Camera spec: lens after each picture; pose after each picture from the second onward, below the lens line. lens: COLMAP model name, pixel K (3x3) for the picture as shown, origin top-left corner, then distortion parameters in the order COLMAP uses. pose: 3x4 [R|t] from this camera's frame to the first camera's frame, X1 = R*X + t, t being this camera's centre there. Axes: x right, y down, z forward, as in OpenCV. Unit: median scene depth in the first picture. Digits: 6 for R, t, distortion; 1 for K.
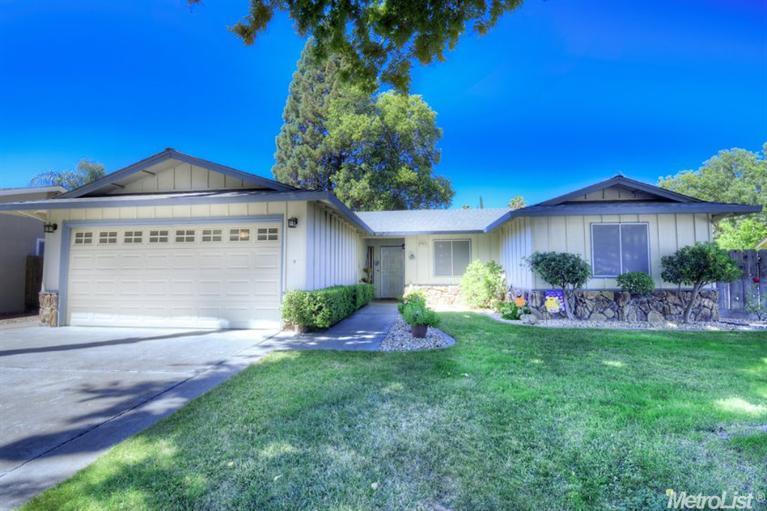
lens RADIAL K [[329.3, 0, 381.2], [0, 329.3, 257.6], [0, 0, 1]] dist [-0.000410, -0.010612]
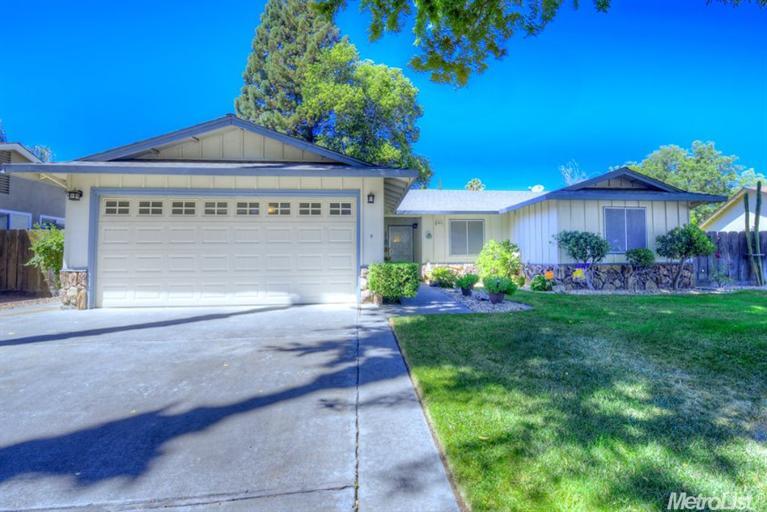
lens RADIAL K [[360.5, 0, 401.5], [0, 360.5, 245.4], [0, 0, 1]] dist [-0.006272, -0.000692]
pose [[0.976679, 0.004811, 0.214650, -0.344509], [-0.007419, 0.999908, 0.011347, 0.023006], [-0.214576, -0.012675, 0.976625, -0.099047]]
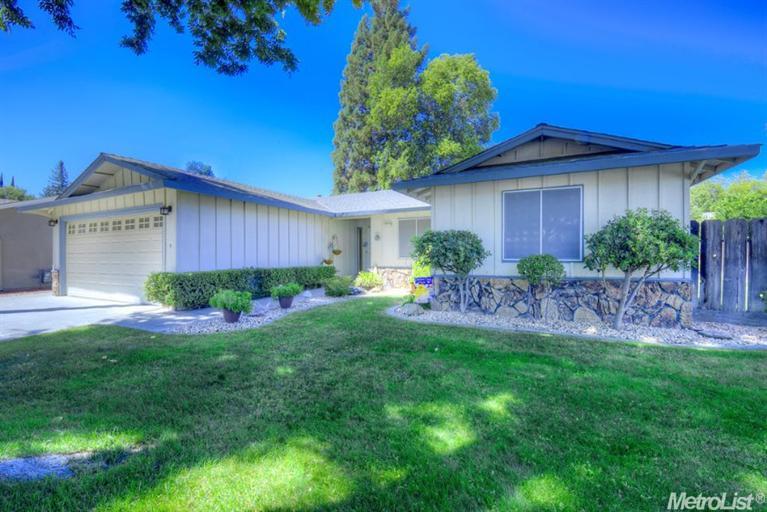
lens RADIAL K [[329.3, 0, 381.2], [0, 329.3, 258.1], [0, 0, 1]] dist [-0.000410, -0.010612]
pose [[0.942426, 0.001748, -0.334410, 0.638572], [0.019161, 0.998061, 0.059215, 0.000962], [0.333866, -0.062213, 0.940565, 0.166944]]
